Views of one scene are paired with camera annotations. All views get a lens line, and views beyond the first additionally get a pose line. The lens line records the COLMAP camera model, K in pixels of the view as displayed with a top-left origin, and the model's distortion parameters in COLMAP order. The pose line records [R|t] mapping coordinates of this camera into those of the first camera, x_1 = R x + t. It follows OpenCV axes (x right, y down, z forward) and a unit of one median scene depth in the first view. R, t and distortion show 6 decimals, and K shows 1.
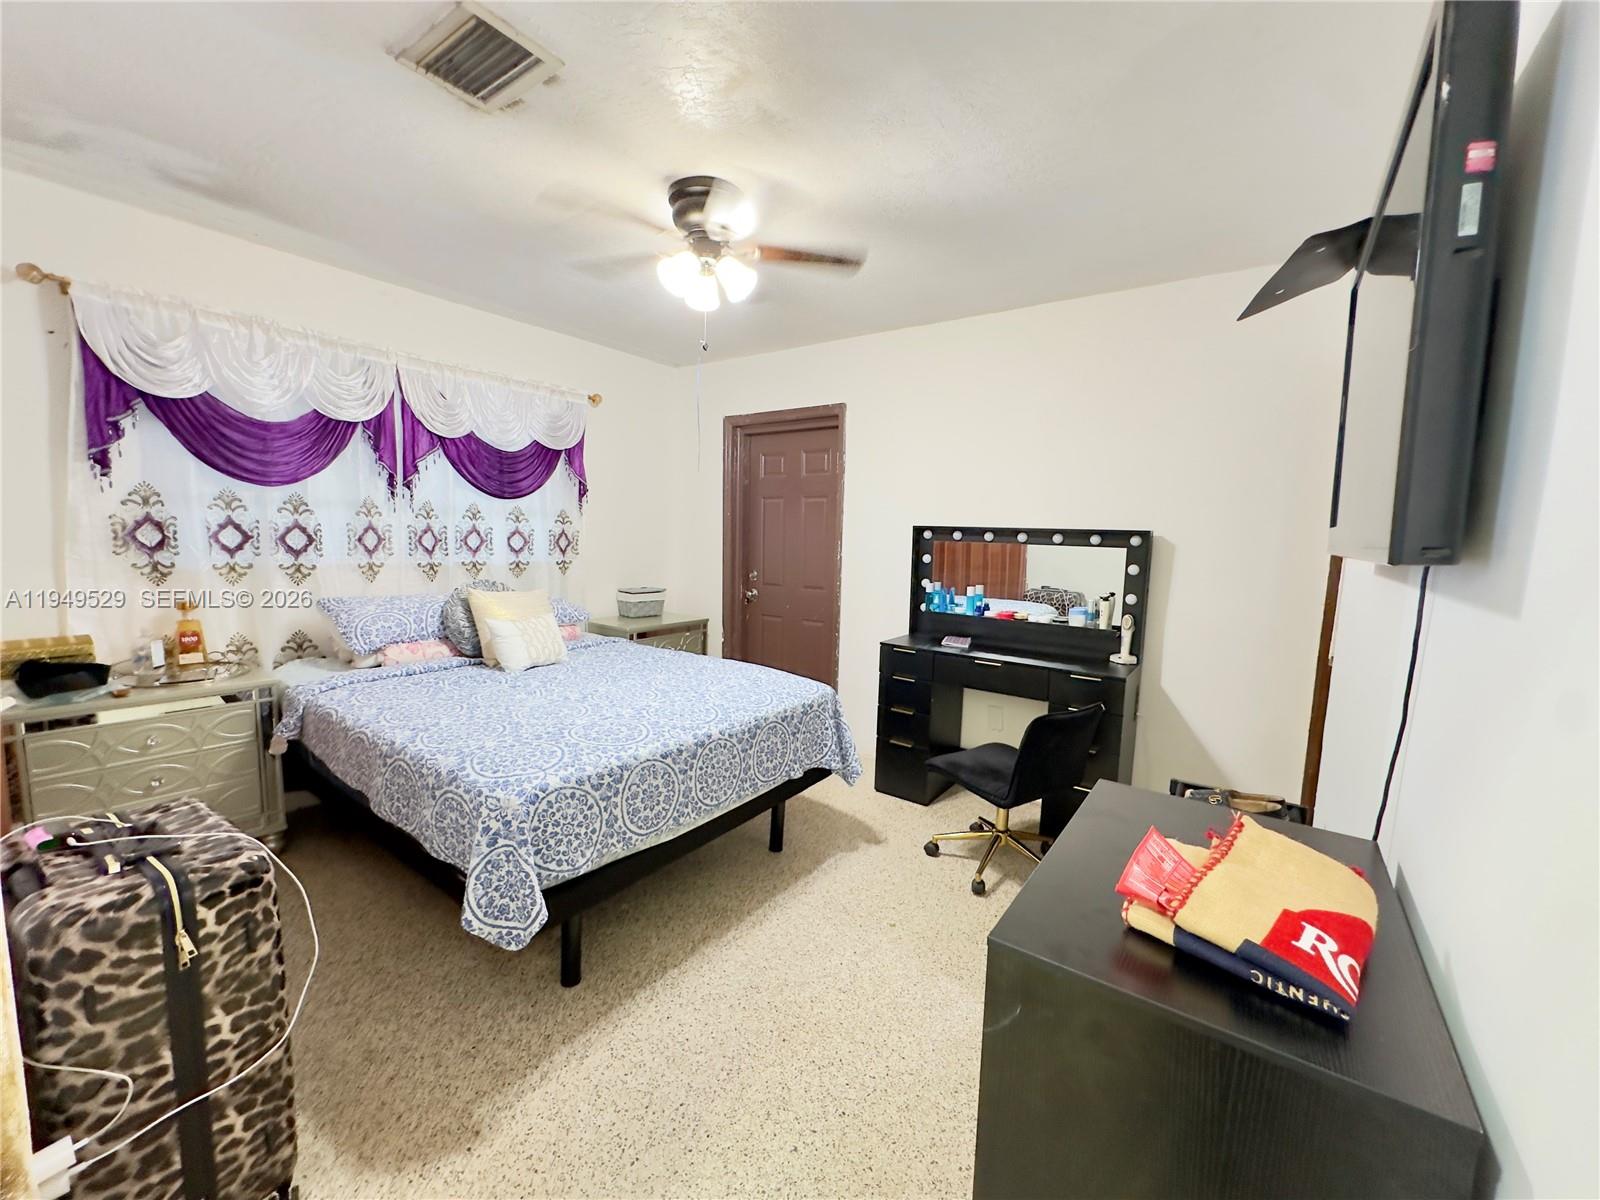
lens RADIAL K [[636.1, 0, 795.6], [0, 636.1, 599.0], [0, 0, 1]] dist [-0.003893, 0.000300]
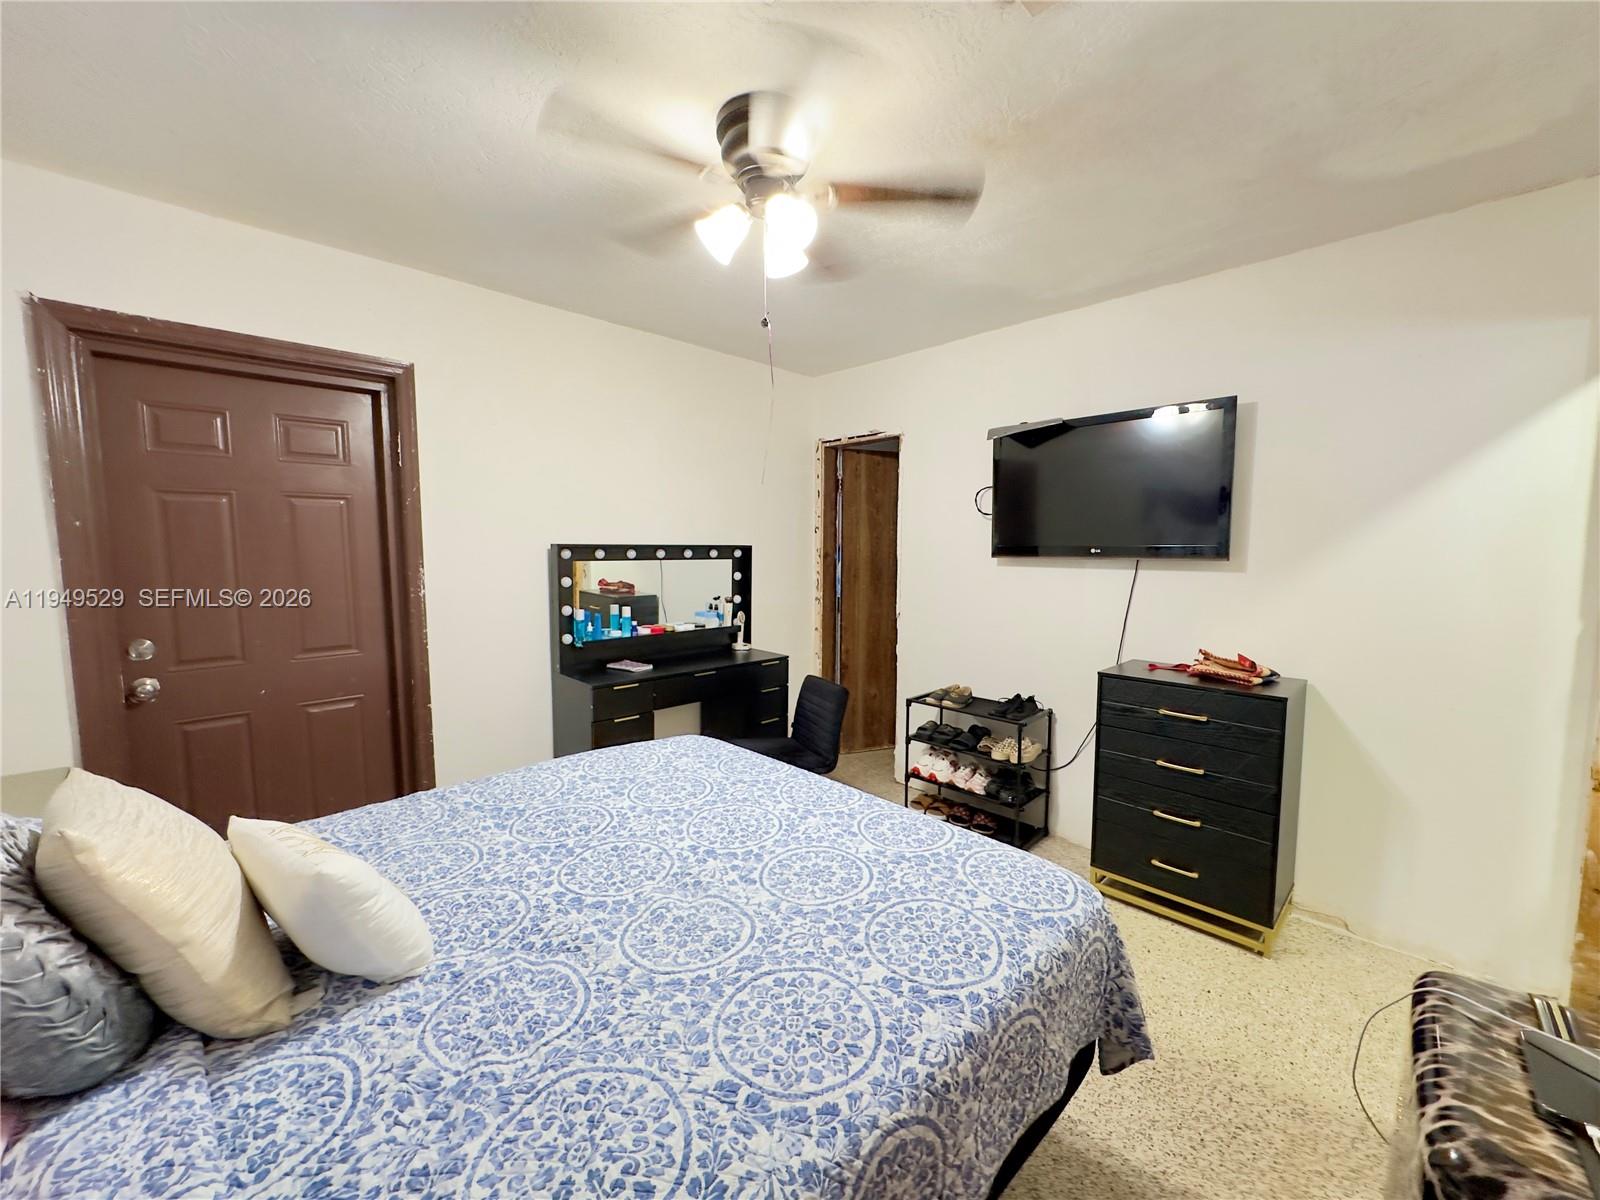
lens RADIAL K [[636.1, 0, 795.6], [0, 636.1, 599.0], [0, 0, 1]] dist [-0.003893, 0.000300]
pose [[0.186779, -0.099054, 0.977396, -0.676926], [0.114457, 0.990323, 0.078491, -0.086688], [-0.975712, 0.097210, 0.196309, 0.641721]]
